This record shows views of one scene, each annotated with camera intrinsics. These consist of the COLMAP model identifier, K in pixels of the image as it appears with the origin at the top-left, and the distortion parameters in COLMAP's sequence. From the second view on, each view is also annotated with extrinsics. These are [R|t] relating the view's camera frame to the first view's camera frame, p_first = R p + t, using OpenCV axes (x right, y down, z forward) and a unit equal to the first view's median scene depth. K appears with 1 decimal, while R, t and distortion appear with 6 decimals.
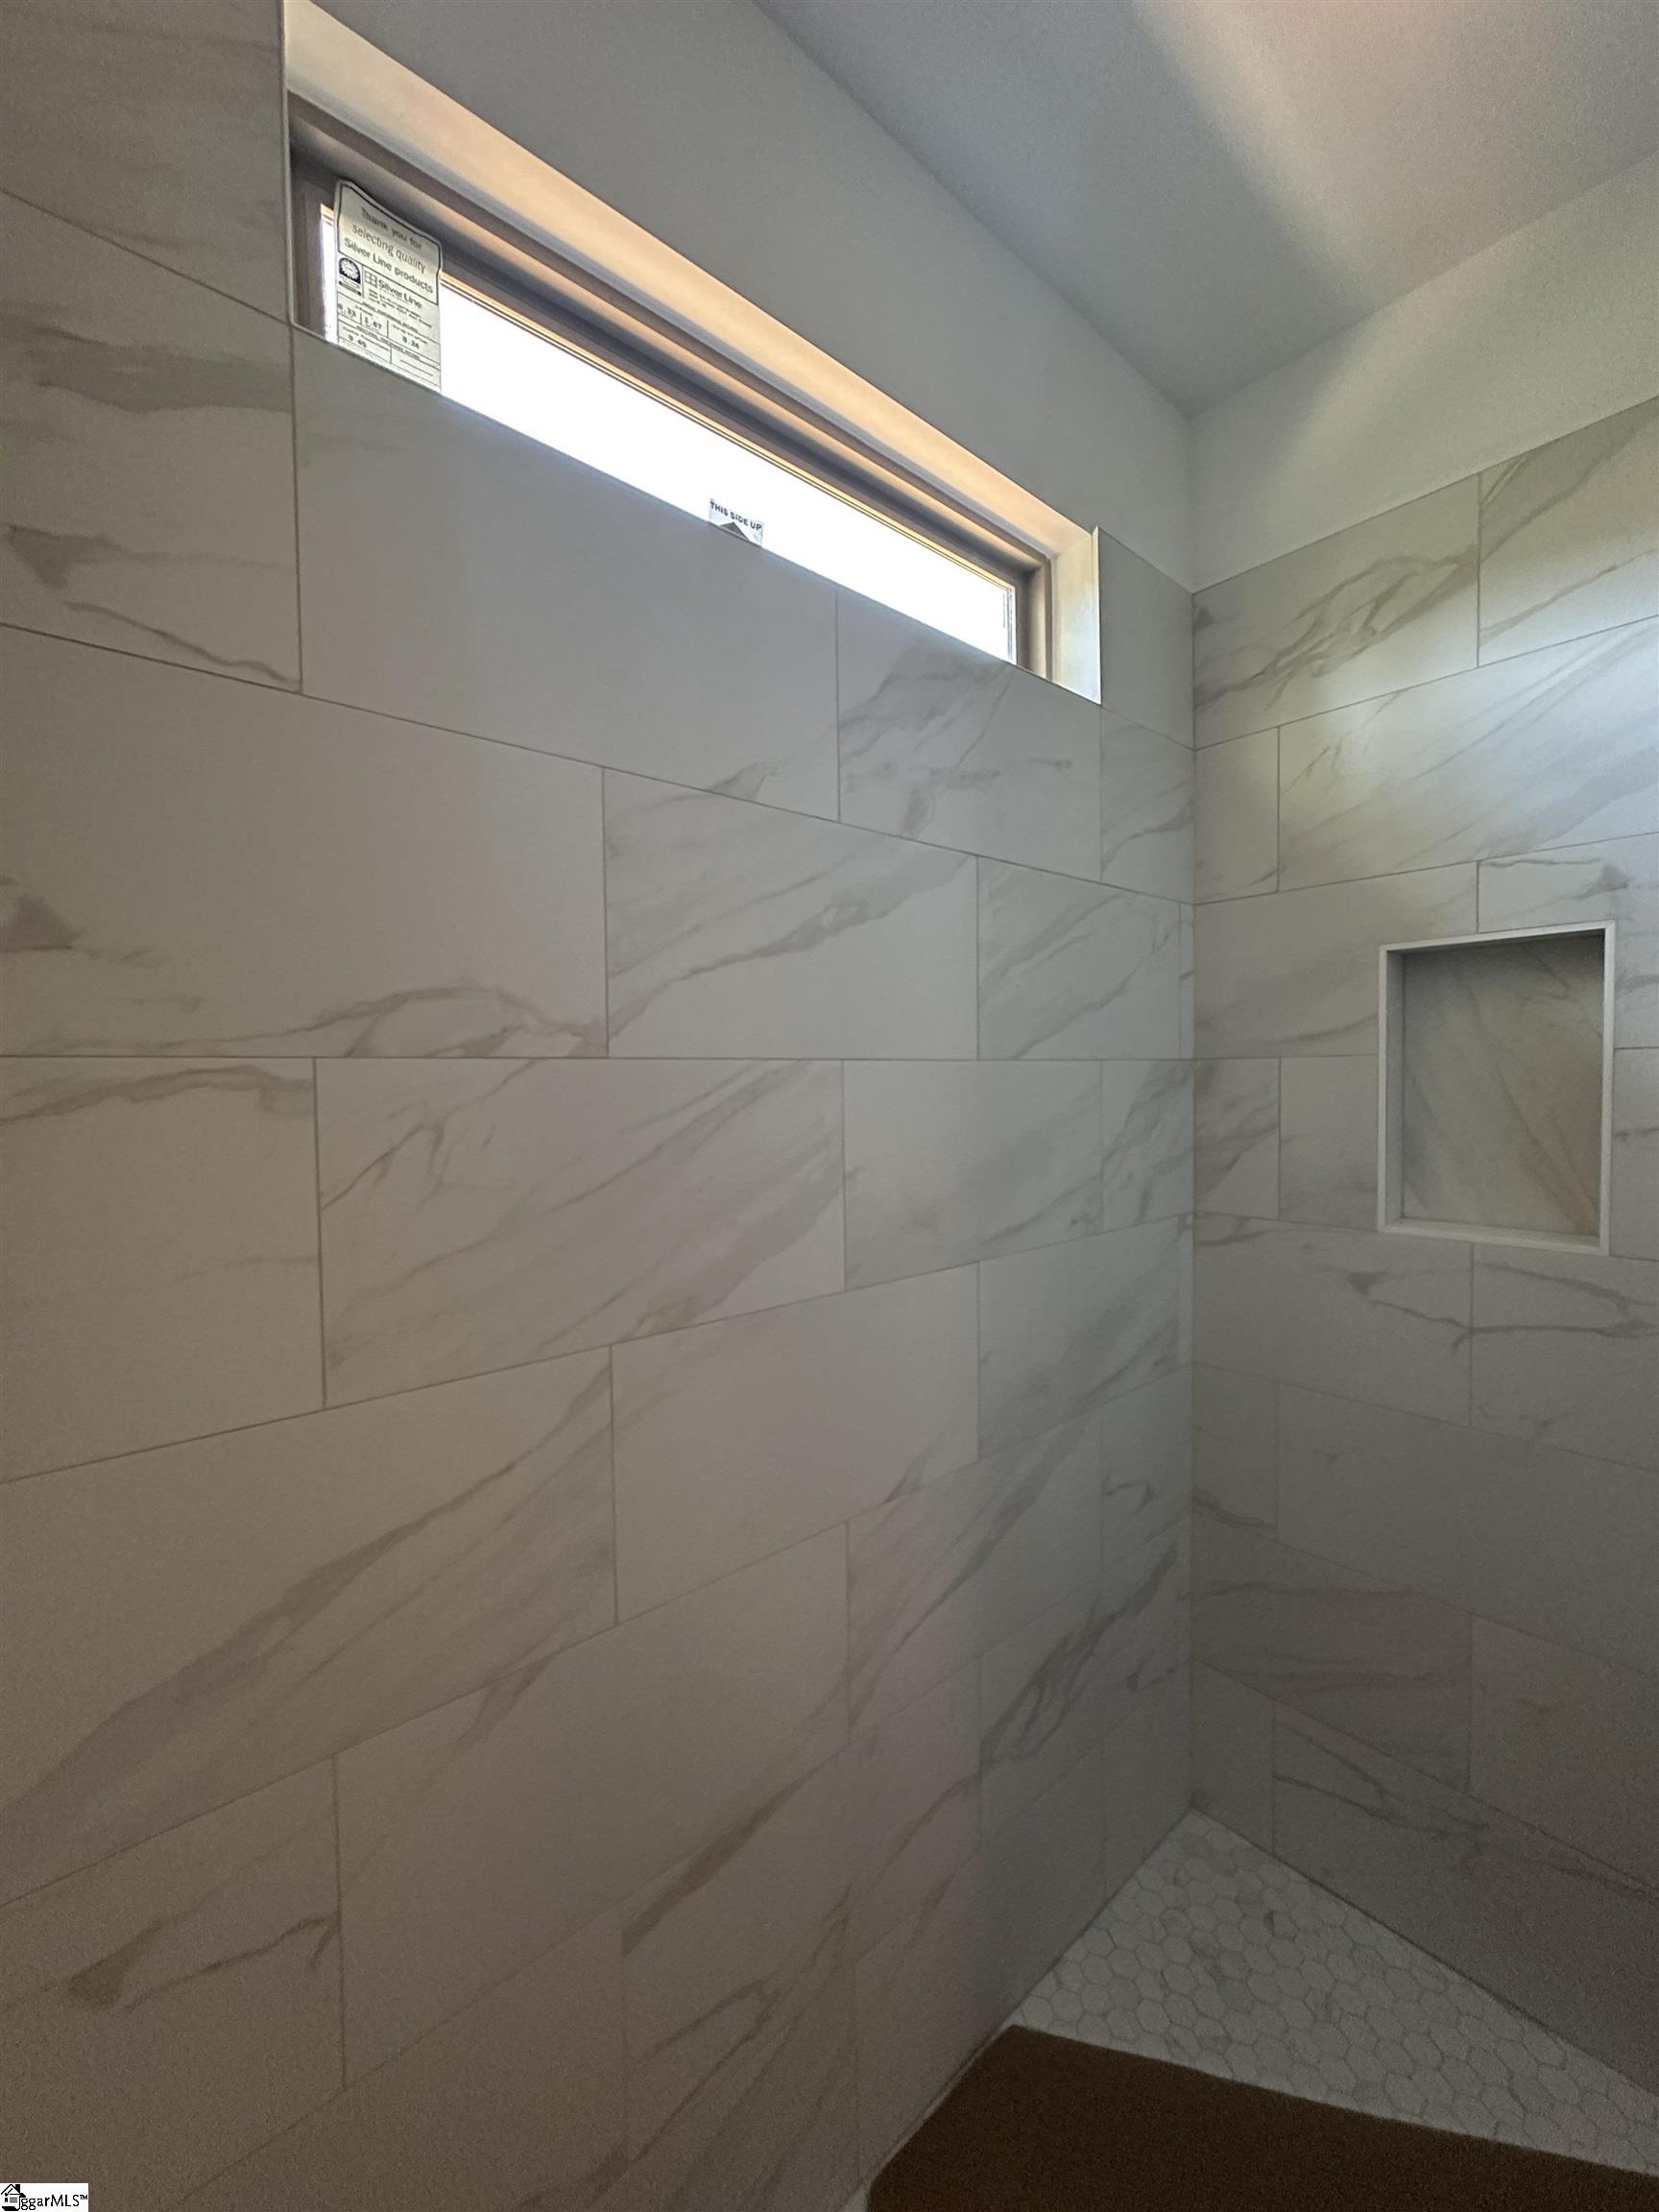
lens RADIAL K [[891.5, 0, 829.1], [0, 891.5, 1099.9], [0, 0, 1]] dist [0.009122, 0.000511]
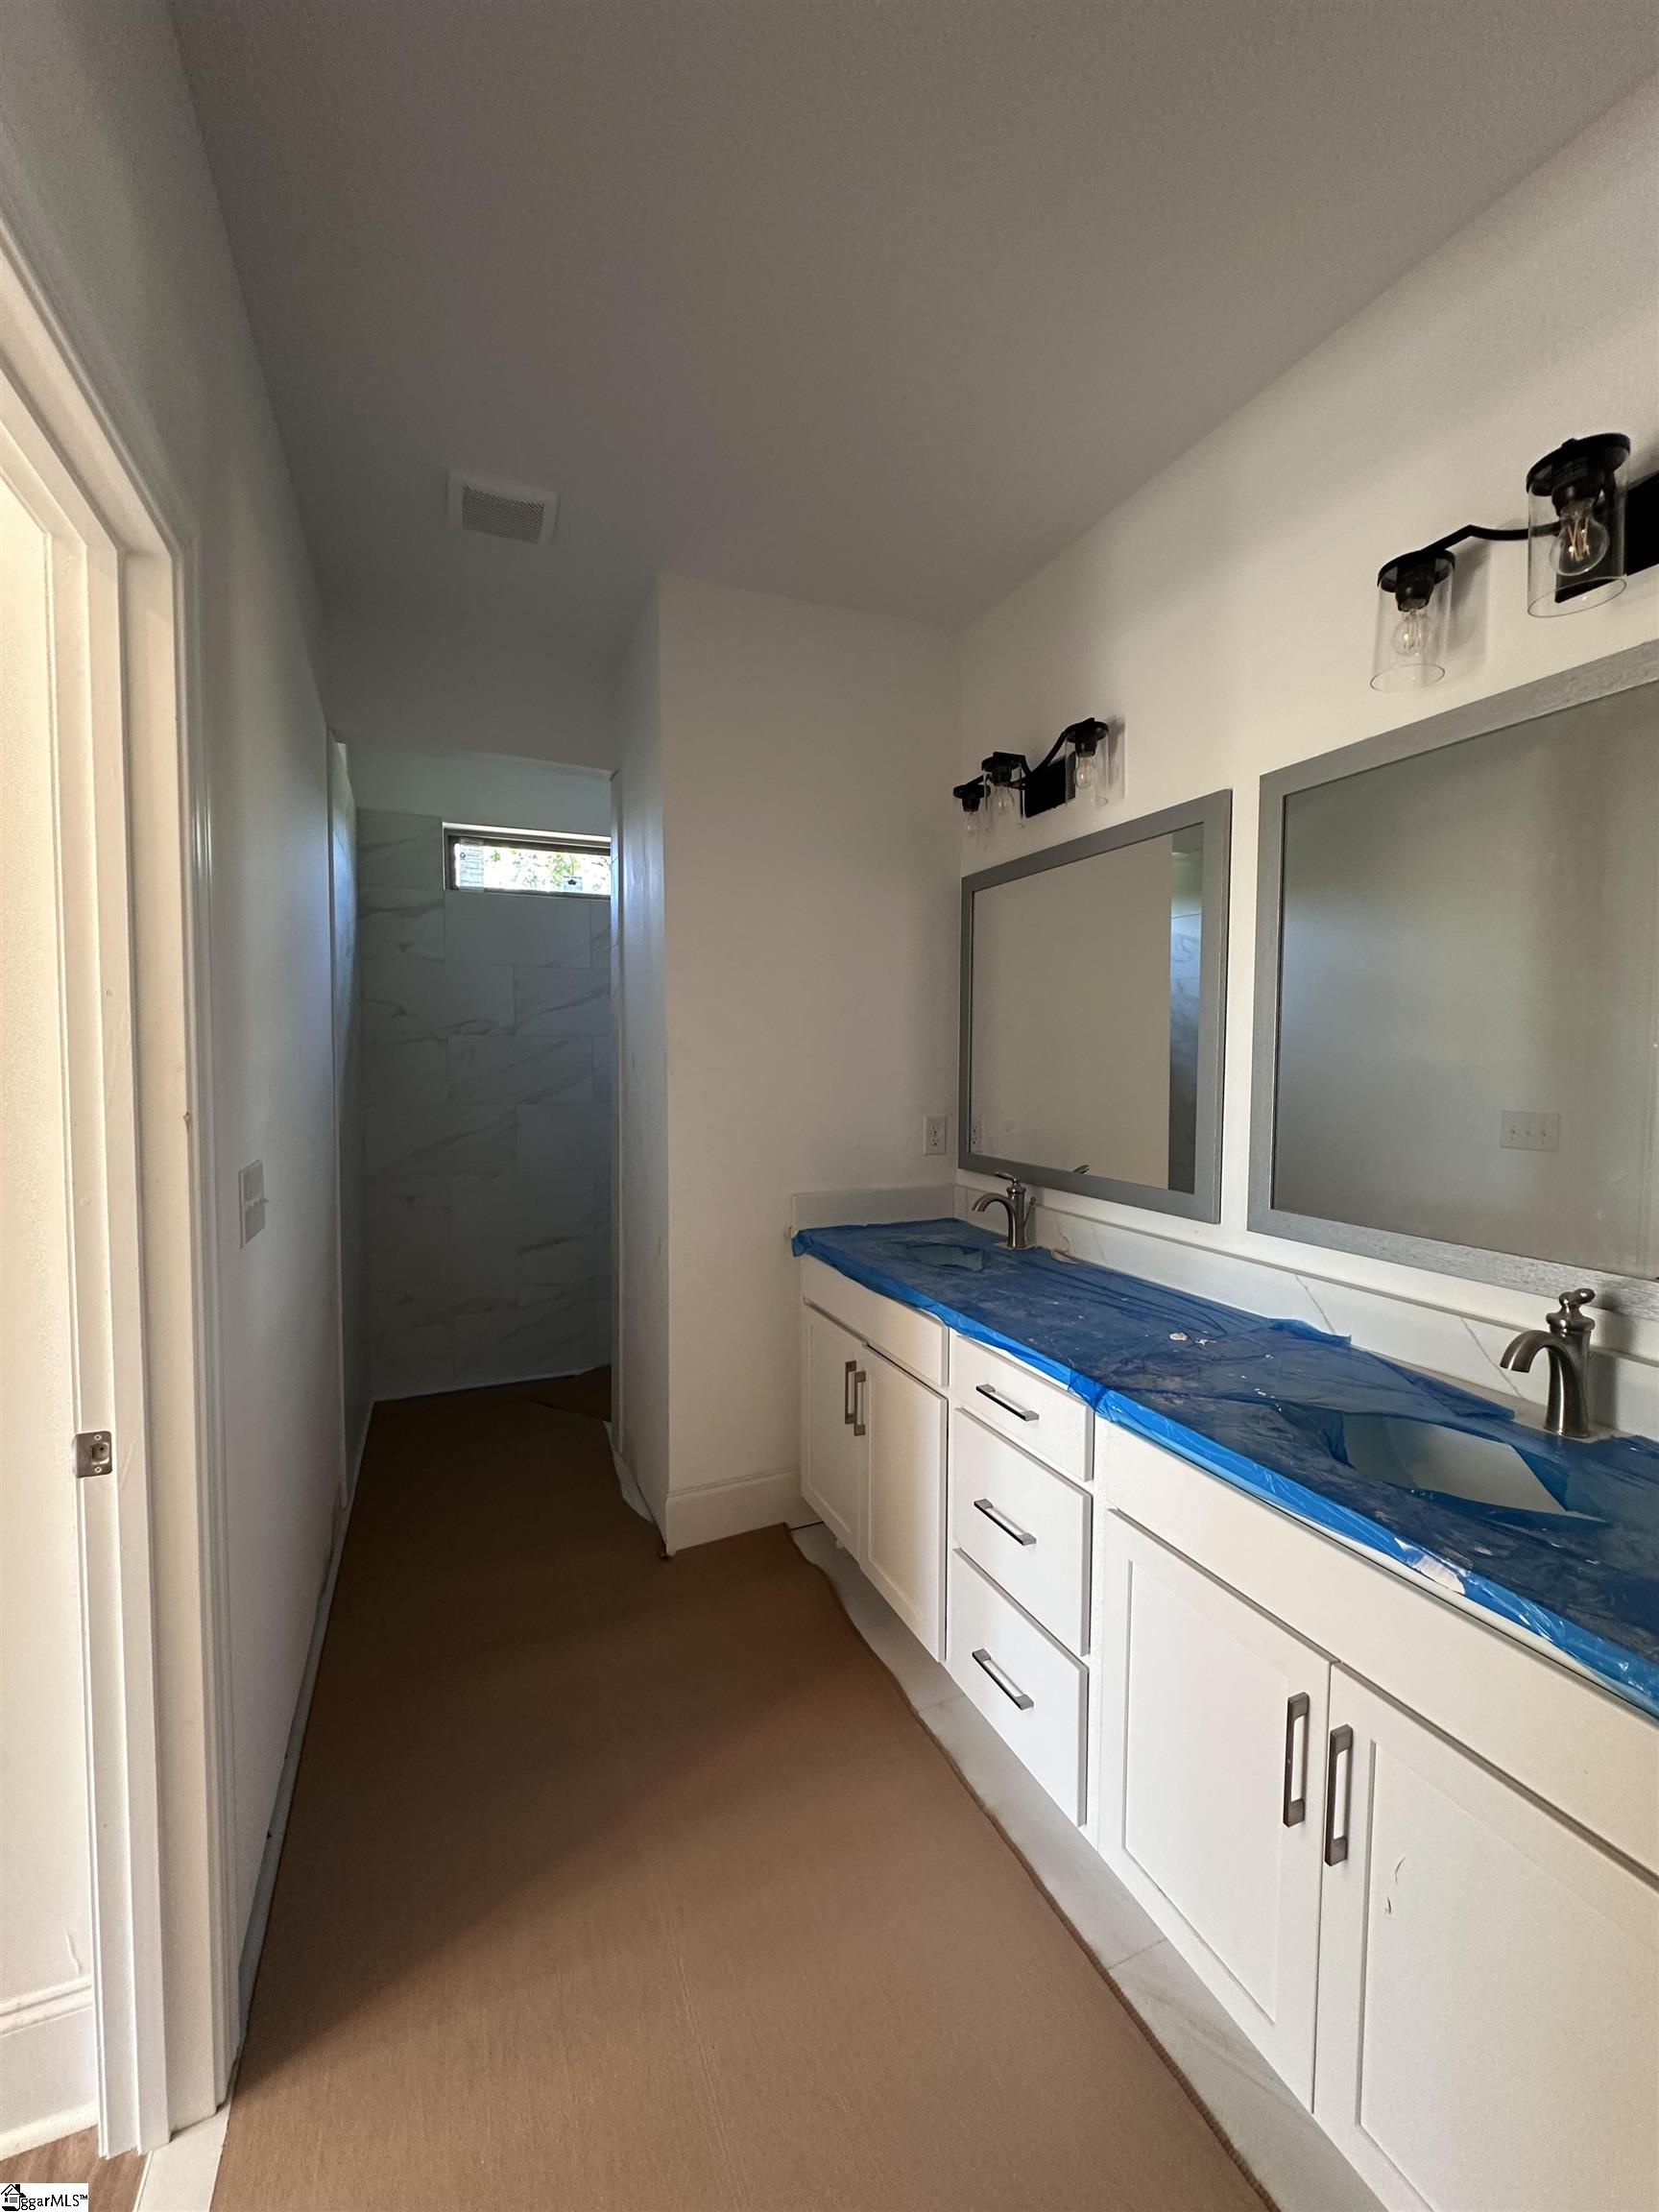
lens RADIAL K [[891.5, 0, 828.5], [0, 891.5, 1113.4], [0, 0, 1]] dist [0.009122, 0.000511]
pose [[0.955622, 0.029046, -0.293161, 2.498760], [-0.018874, 0.999120, 0.037467, 0.142141], [0.293991, -0.030271, 0.955329, -2.685585]]
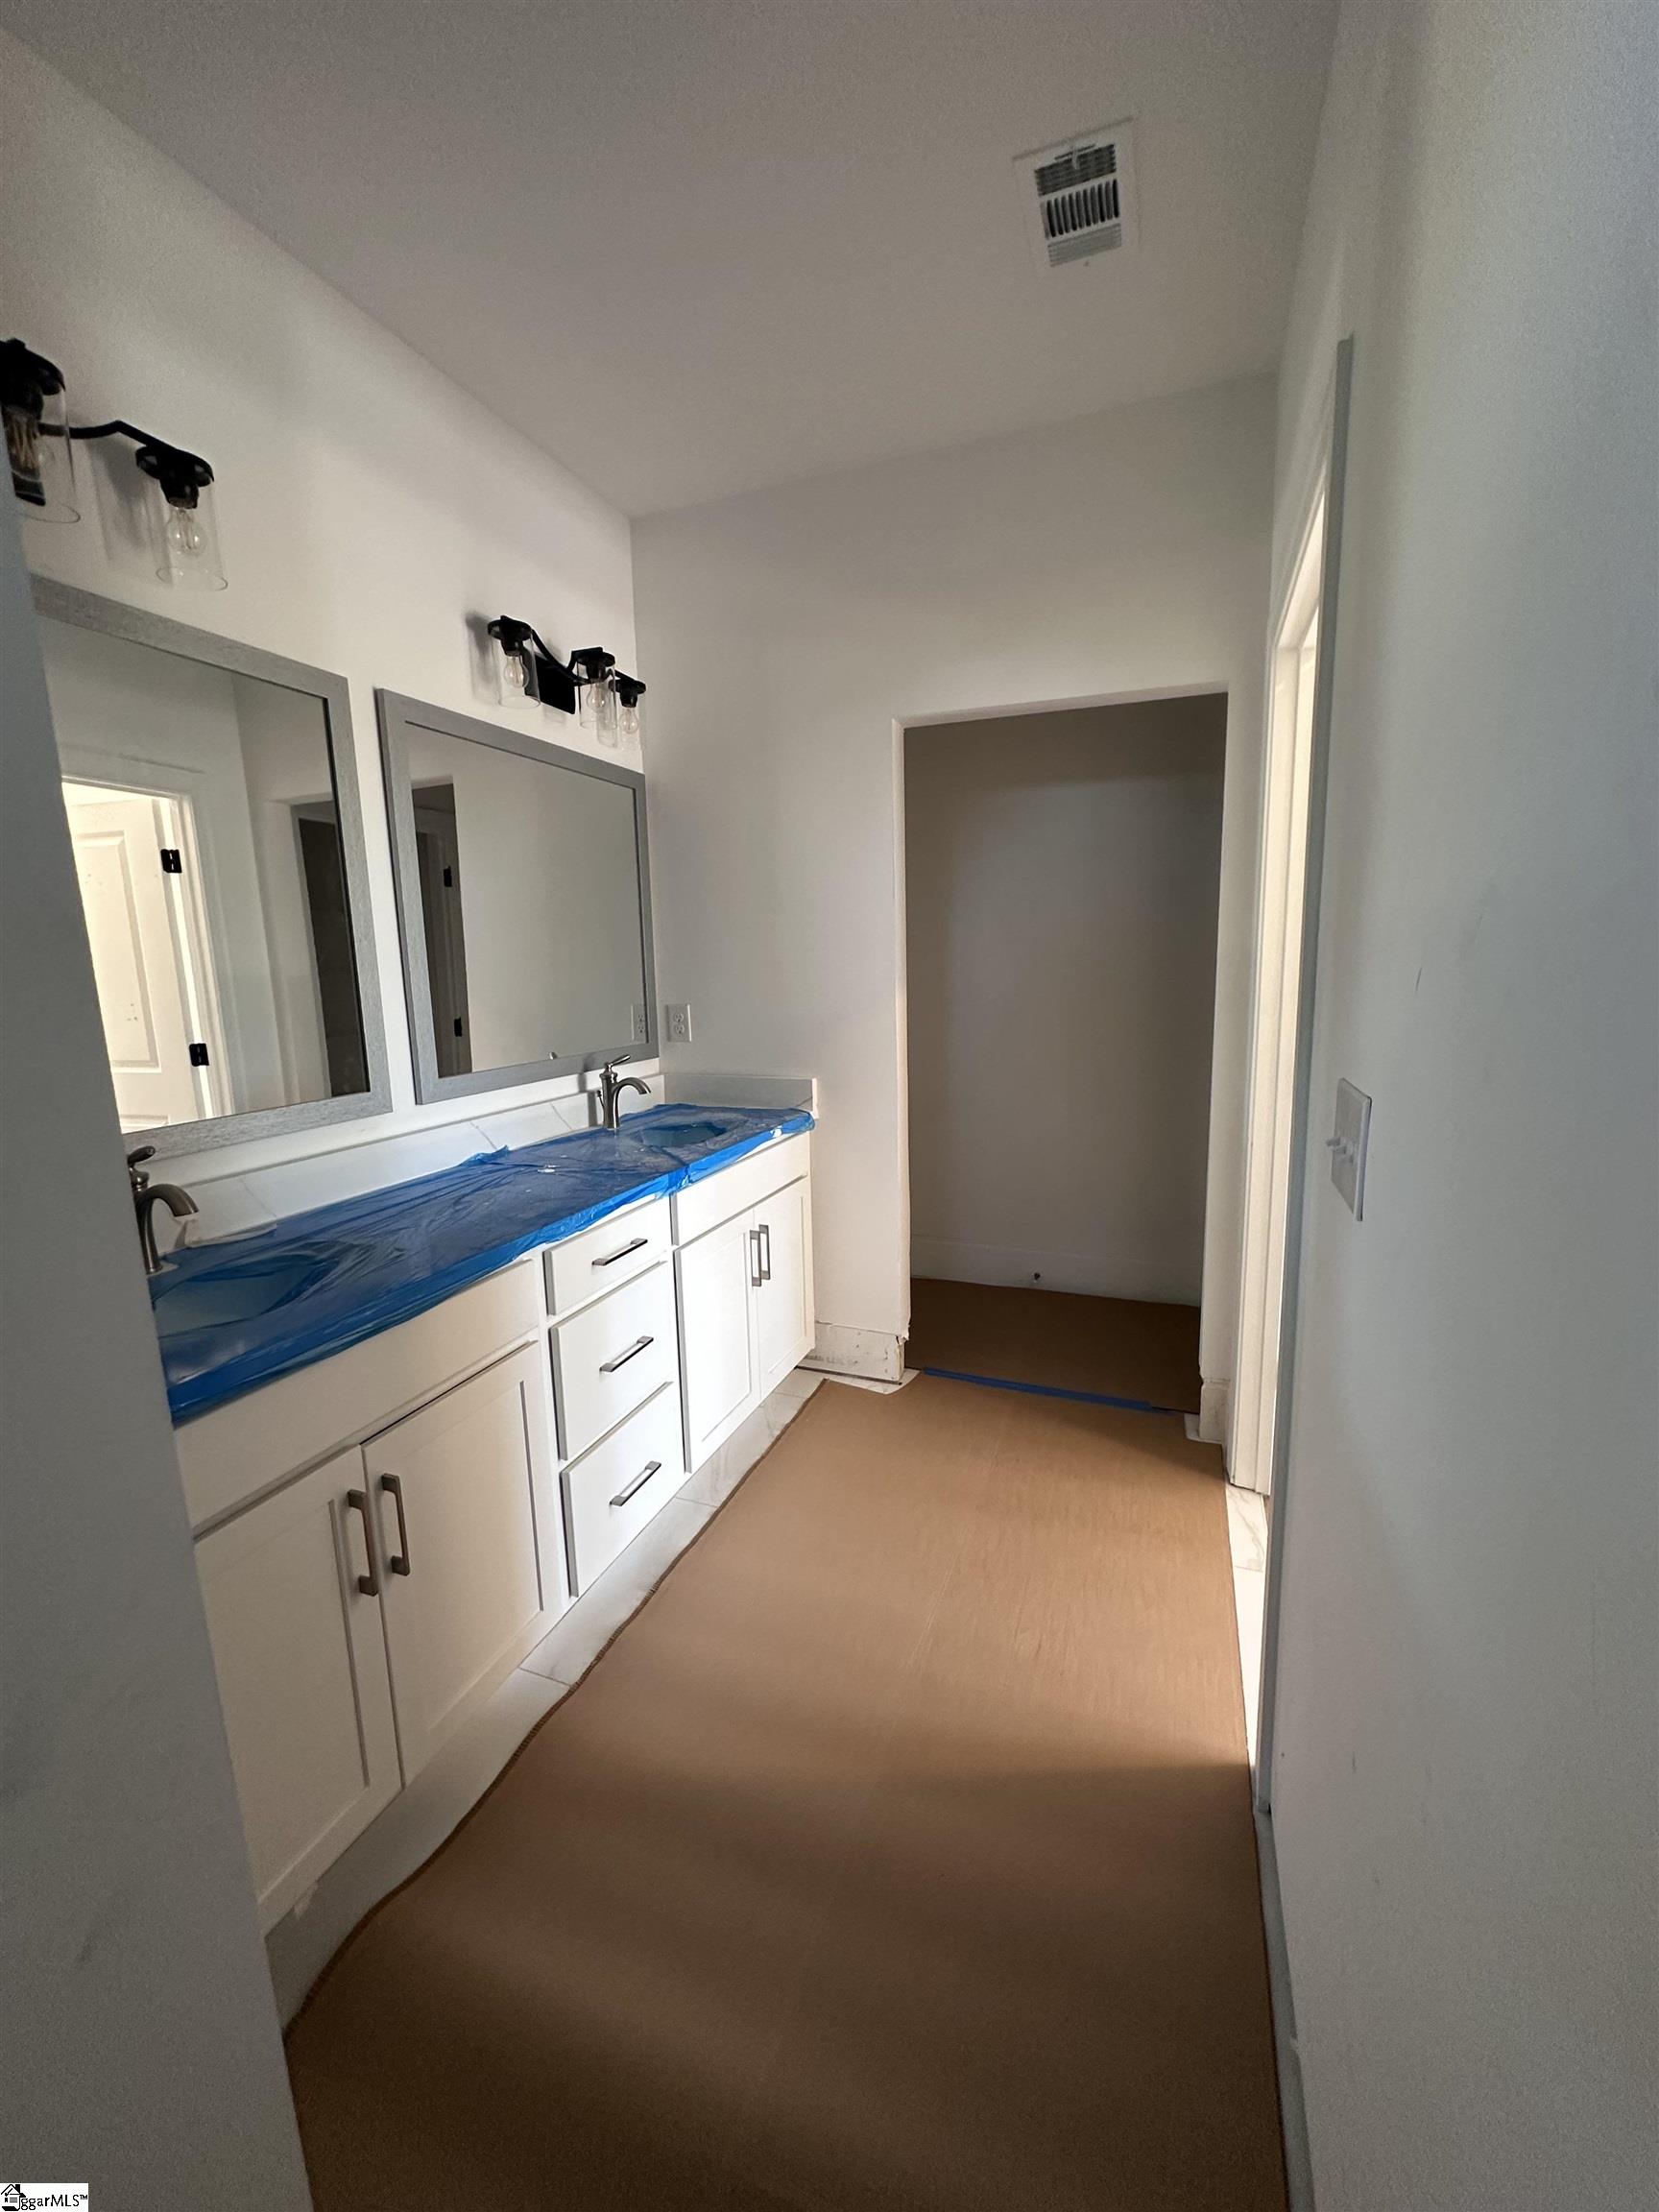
lens RADIAL K [[891.5, 0, 833.3], [0, 891.5, 1100.1], [0, 0, 1]] dist [0.009122, 0.000511]
pose [[-0.473350, -0.120484, 0.872595, -3.969138], [0.051062, 0.985183, 0.163729, 0.105902], [-0.879393, 0.122058, -0.460185, 4.191483]]
